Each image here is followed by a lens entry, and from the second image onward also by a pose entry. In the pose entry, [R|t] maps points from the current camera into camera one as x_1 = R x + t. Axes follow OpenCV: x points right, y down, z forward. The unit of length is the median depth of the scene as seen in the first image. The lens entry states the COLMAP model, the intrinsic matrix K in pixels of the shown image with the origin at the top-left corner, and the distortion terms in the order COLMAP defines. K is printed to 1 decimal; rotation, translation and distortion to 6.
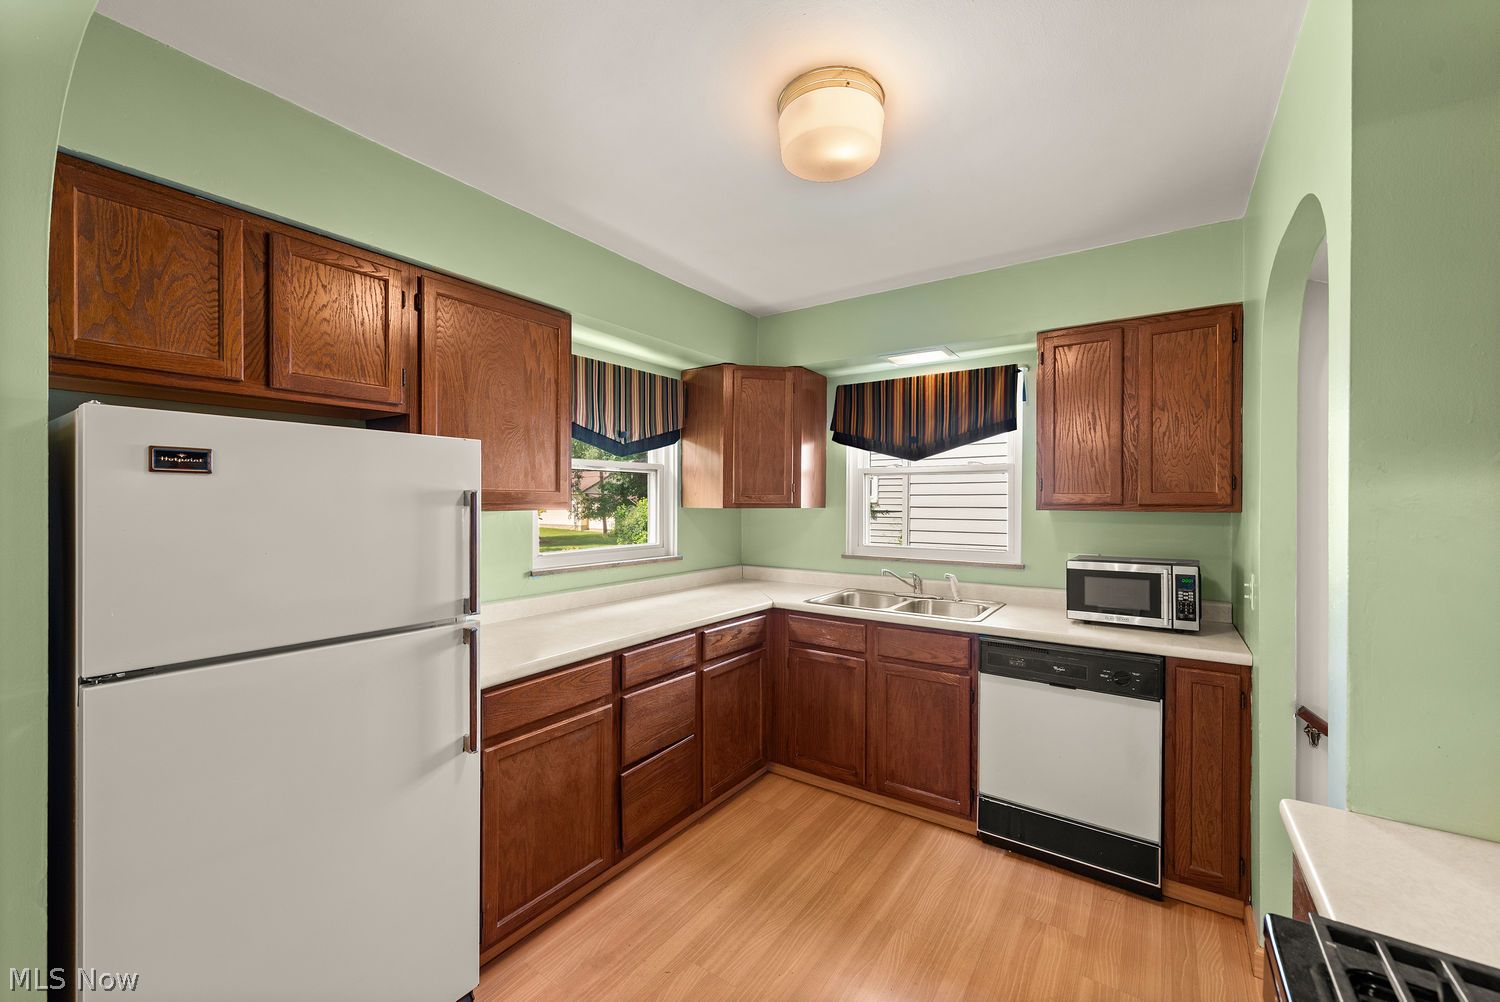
lens RADIAL K [[594.8, 0, 748.7], [0, 594.8, 503.8], [0, 0, 1]] dist [0.010429, -0.004960]
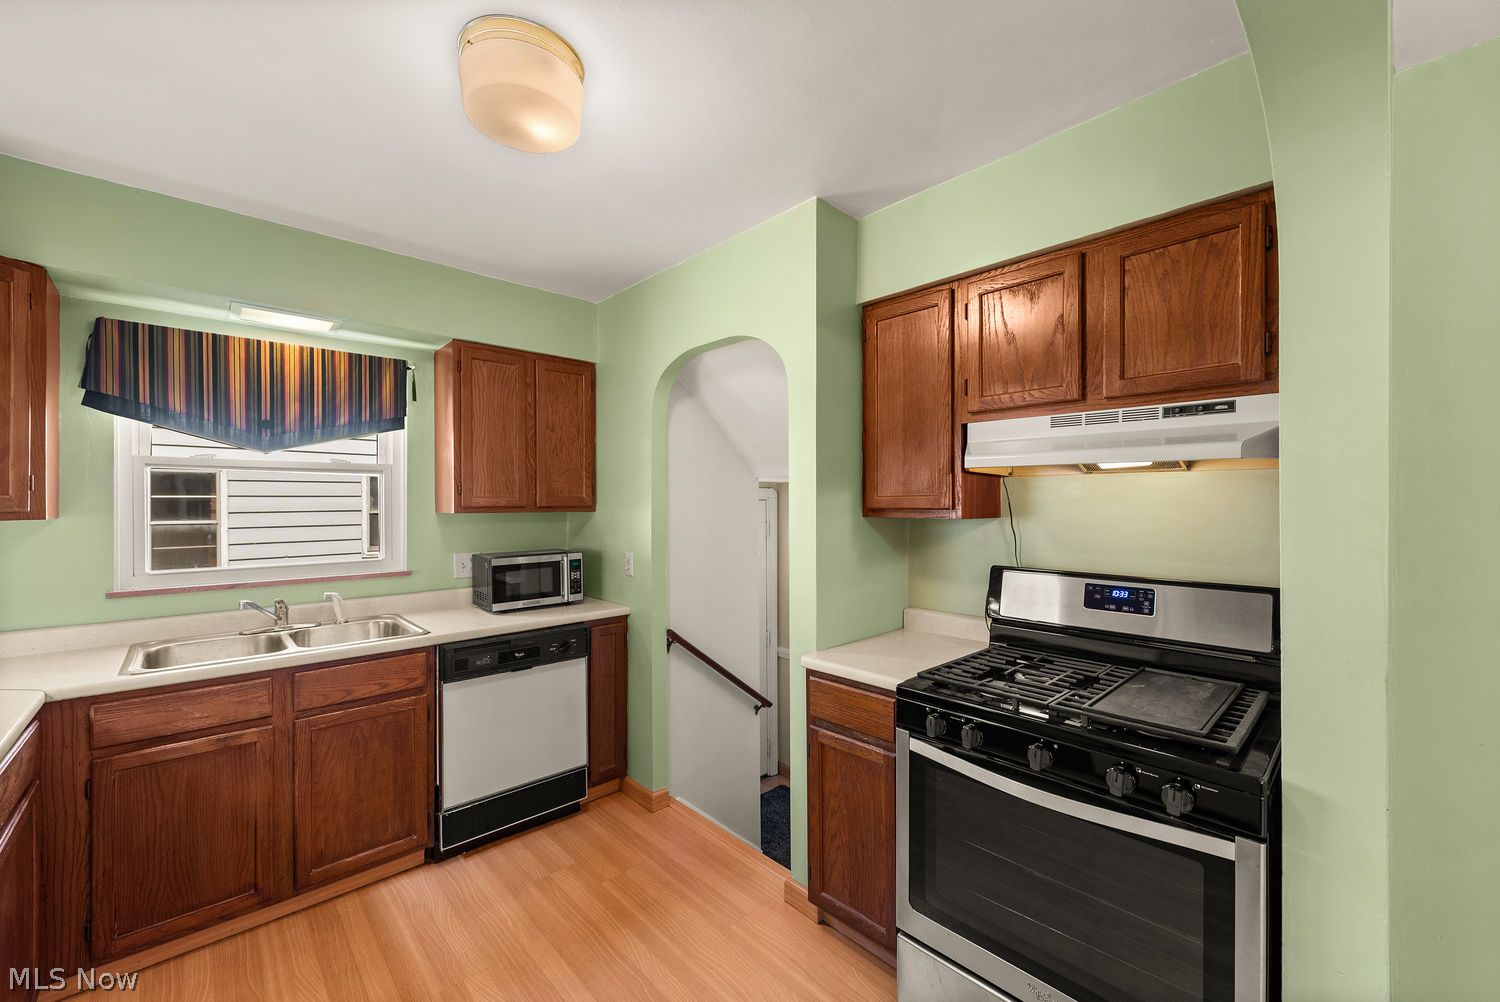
lens RADIAL K [[594.8, 0, 748.7], [0, 594.8, 503.8], [0, 0, 1]] dist [0.010429, -0.004960]
pose [[0.216706, -0.005646, 0.976221, -0.424886], [0.007899, 0.999961, 0.004030, -0.005987], [-0.976205, 0.006838, 0.216742, 0.302477]]
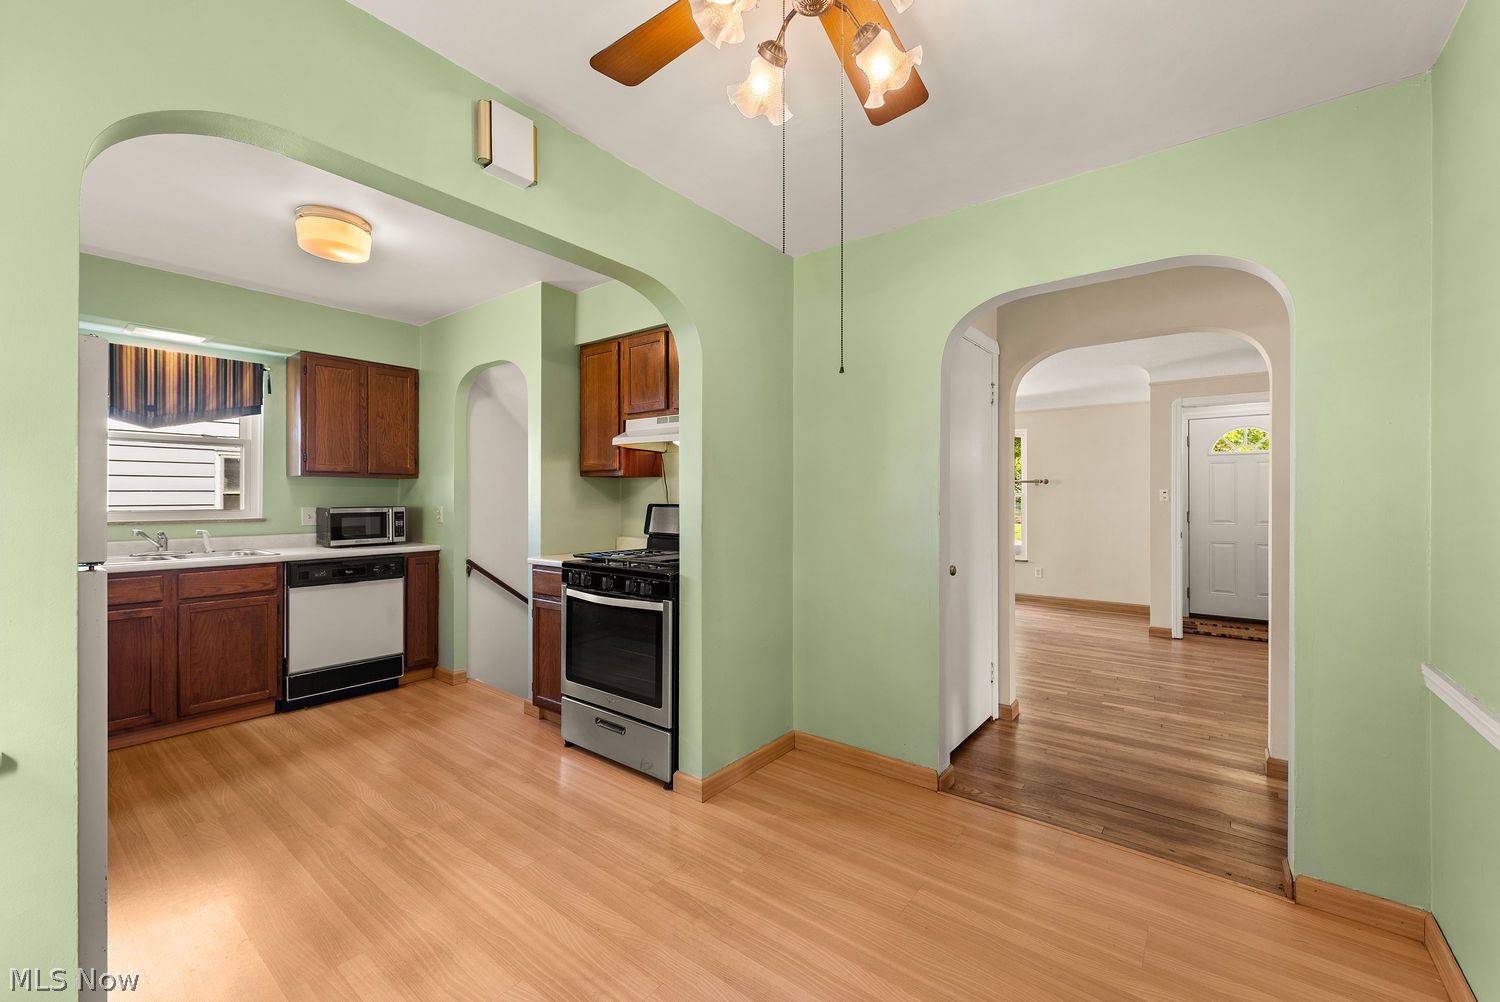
lens RADIAL K [[596.8, 0, 753.2], [0, 596.8, 497.2], [0, 0, 1]] dist [0.011173, -0.006179]
pose [[0.054308, -0.001860, 0.998523, -0.936365], [0.003212, 0.999993, 0.001688, 0.067152], [-0.998519, 0.003116, 0.054313, -0.165972]]
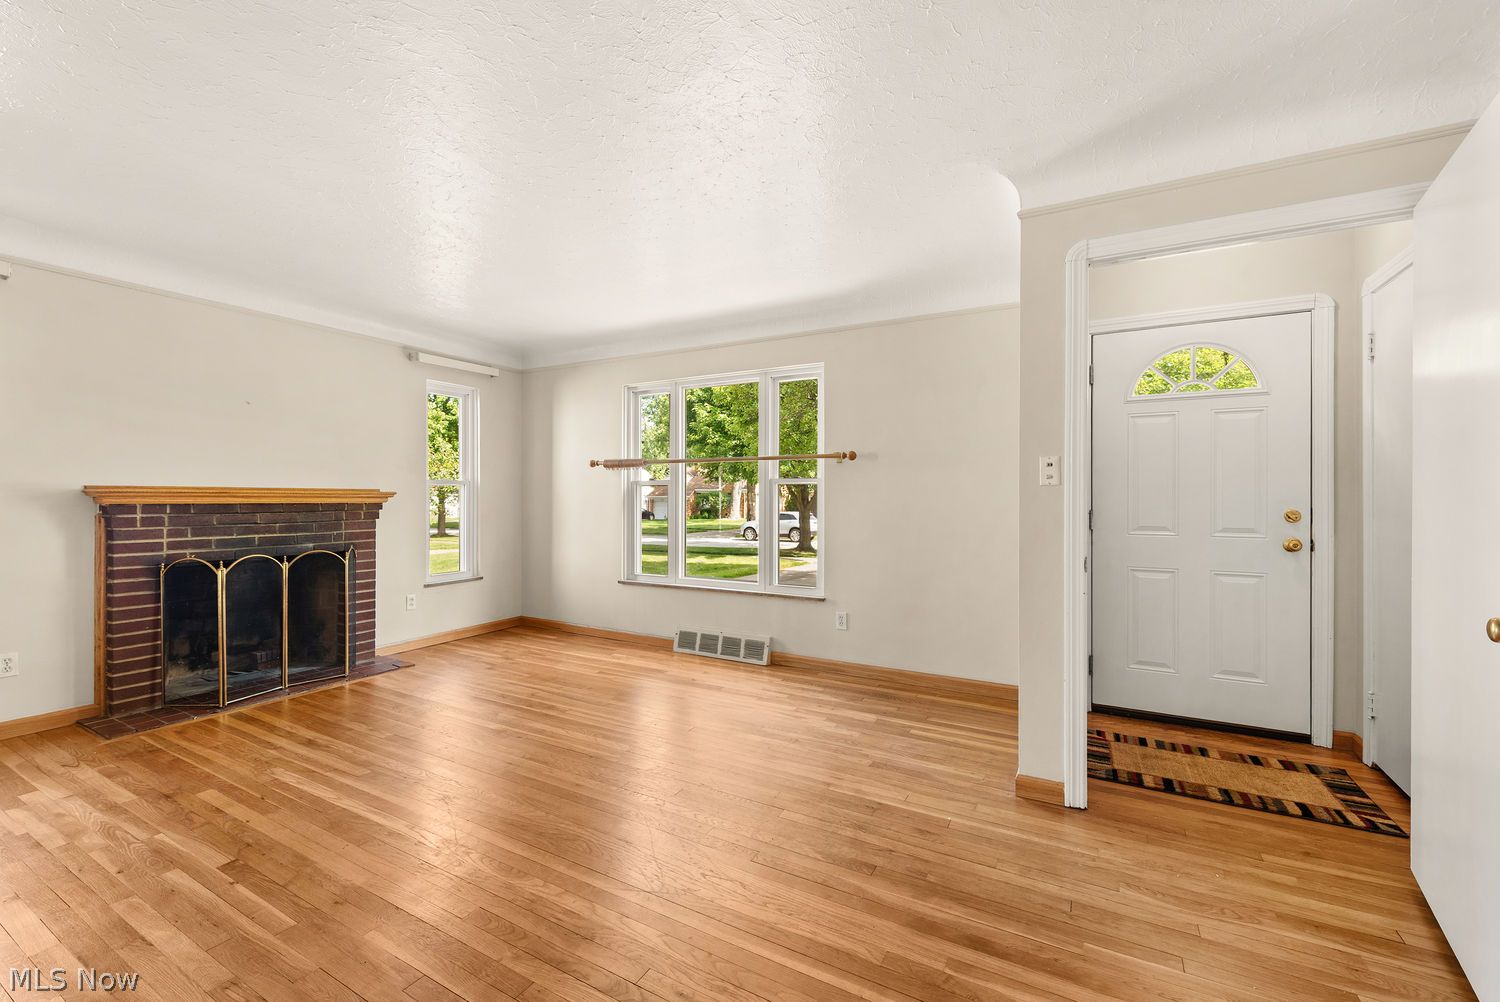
lens RADIAL K [[614.3, 0, 750.0], [0, 614.3, 501.0], [0, 0, 1]] dist [0.000606, -0.000609]
pose [[-0.093967, -0.008906, 0.995535, 0.431584], [0.000429, 0.999960, 0.008986, 0.106212], [-0.995575, 0.001271, -0.093959, -0.999157]]
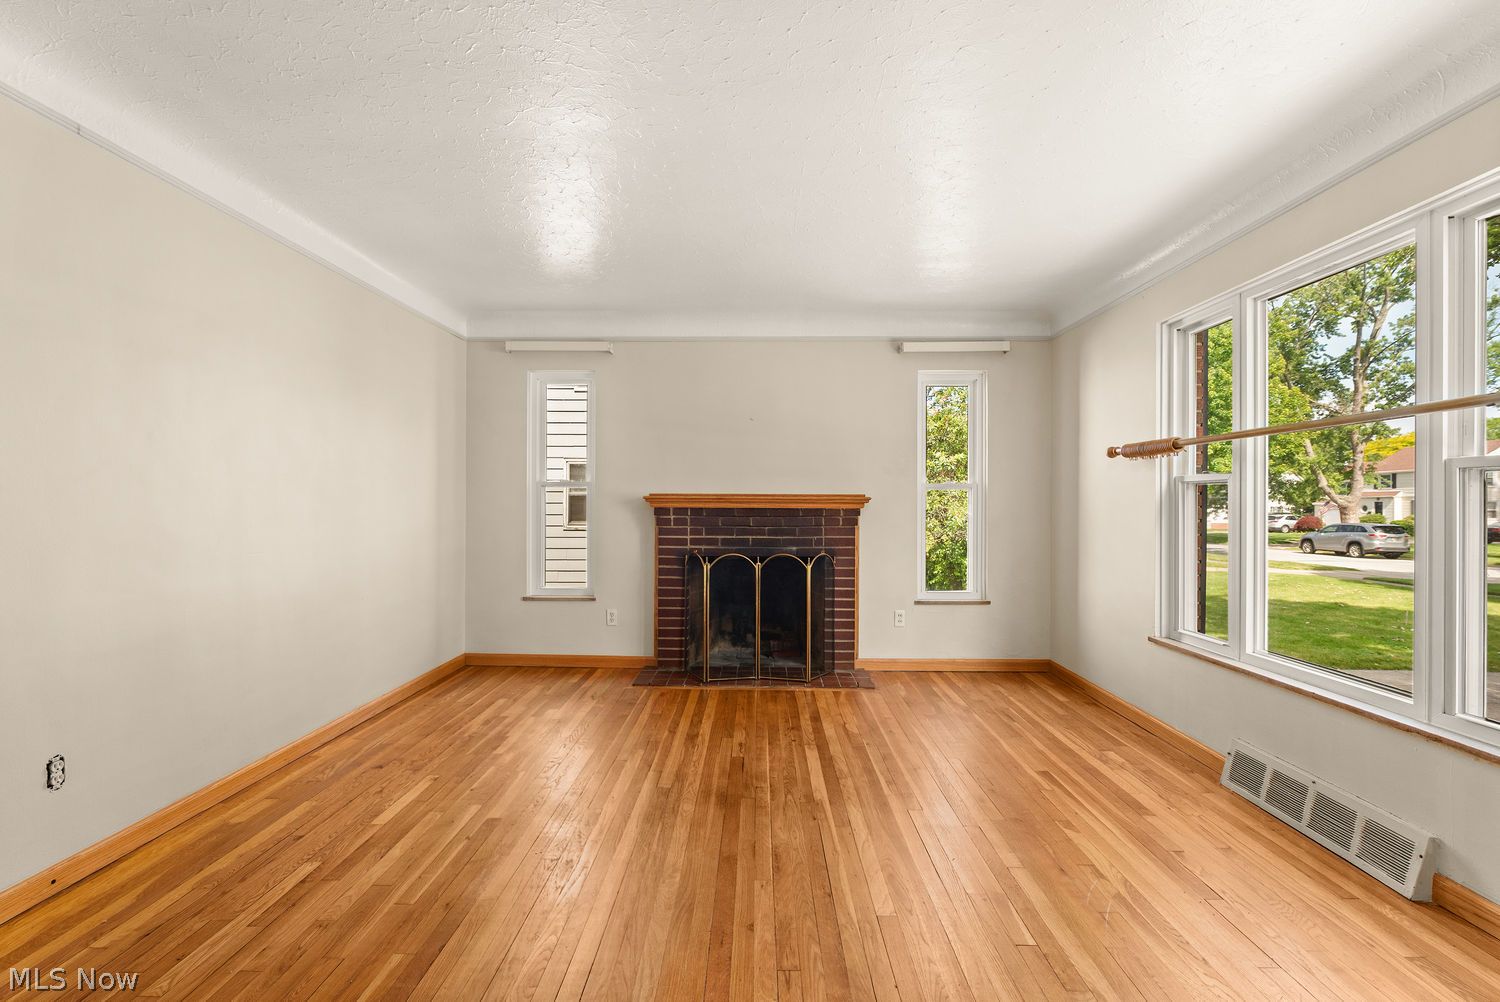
lens RADIAL K [[643.5, 0, 747.5], [0, 643.5, 500.7], [0, 0, 1]] dist [0.003568, -0.004809]
pose [[0.834204, 0.001776, 0.551452, 1.071560], [0.000362, 0.999993, -0.003769, 0.111792], [-0.551455, 0.003344, 0.834198, -1.414700]]
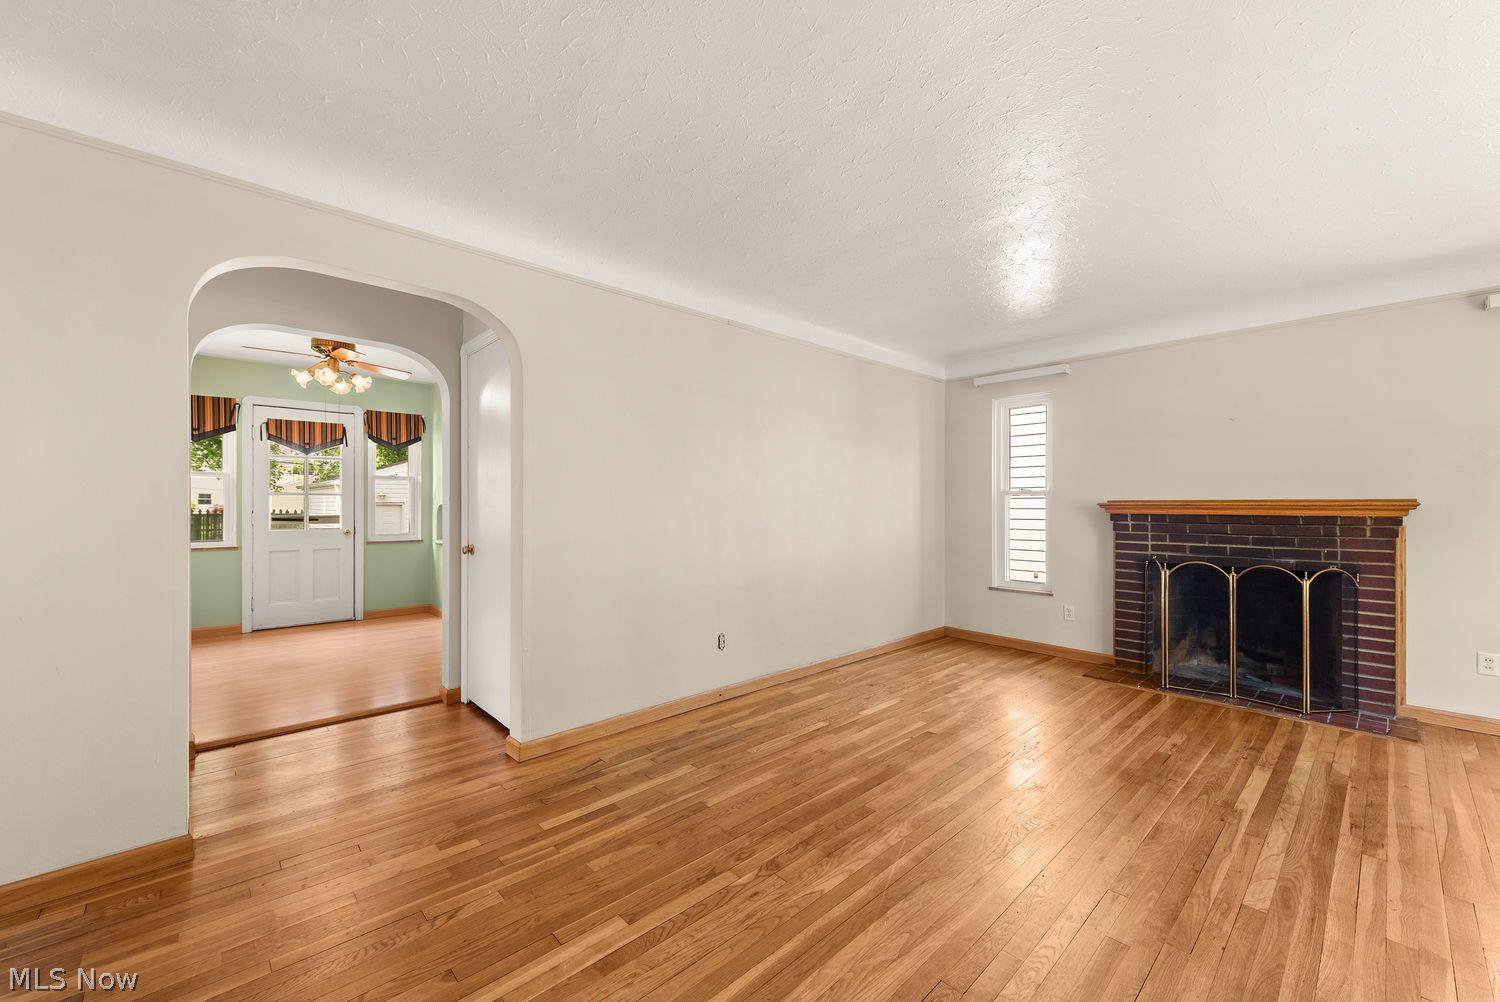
lens RADIAL K [[592.9, 0, 748.8], [0, 592.9, 505.3], [0, 0, 1]] dist [0.011184, -0.000695]
pose [[0.976614, -0.000394, -0.214998, 1.180907], [-0.000901, 0.999982, -0.005925, 0.110889], [0.214997, 0.005981, 0.976596, -1.716382]]
